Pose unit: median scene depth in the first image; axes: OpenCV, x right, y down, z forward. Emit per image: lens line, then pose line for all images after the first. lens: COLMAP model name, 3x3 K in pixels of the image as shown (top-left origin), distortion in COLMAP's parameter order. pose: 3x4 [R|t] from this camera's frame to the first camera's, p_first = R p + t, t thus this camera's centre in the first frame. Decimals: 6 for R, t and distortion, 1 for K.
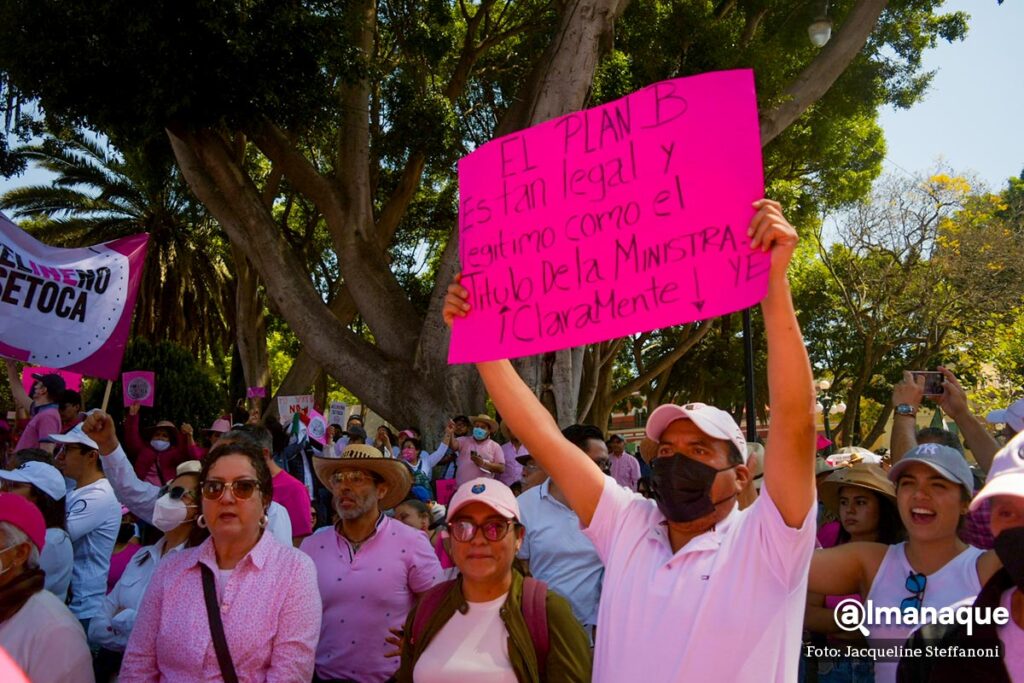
lens RADIAL K [[810.7, 0, 512.0], [0, 810.7, 341.5], [0, 0, 1]] dist [-0.008123, 0.005804]
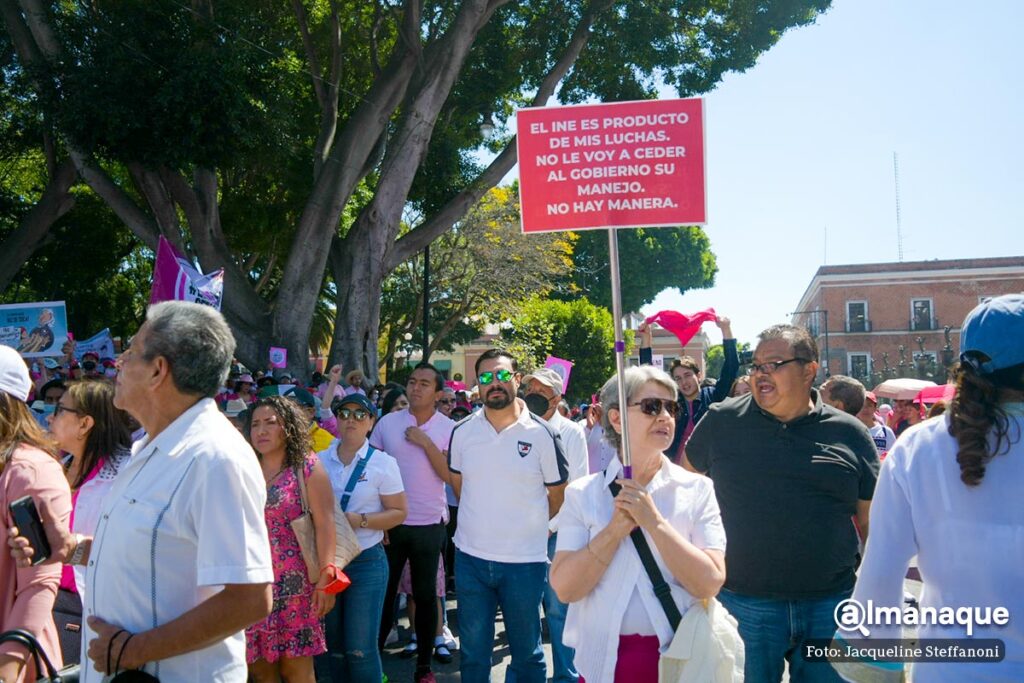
lens RADIAL K [[810.7, 0, 512.0], [0, 810.7, 341.5], [0, 0, 1]] dist [-0.008123, 0.005804]
pose [[0.819504, 0.049954, 0.570892, -0.621753], [-0.102131, 0.992977, 0.059720, -0.093176], [-0.563899, -0.107246, 0.818851, -0.497593]]
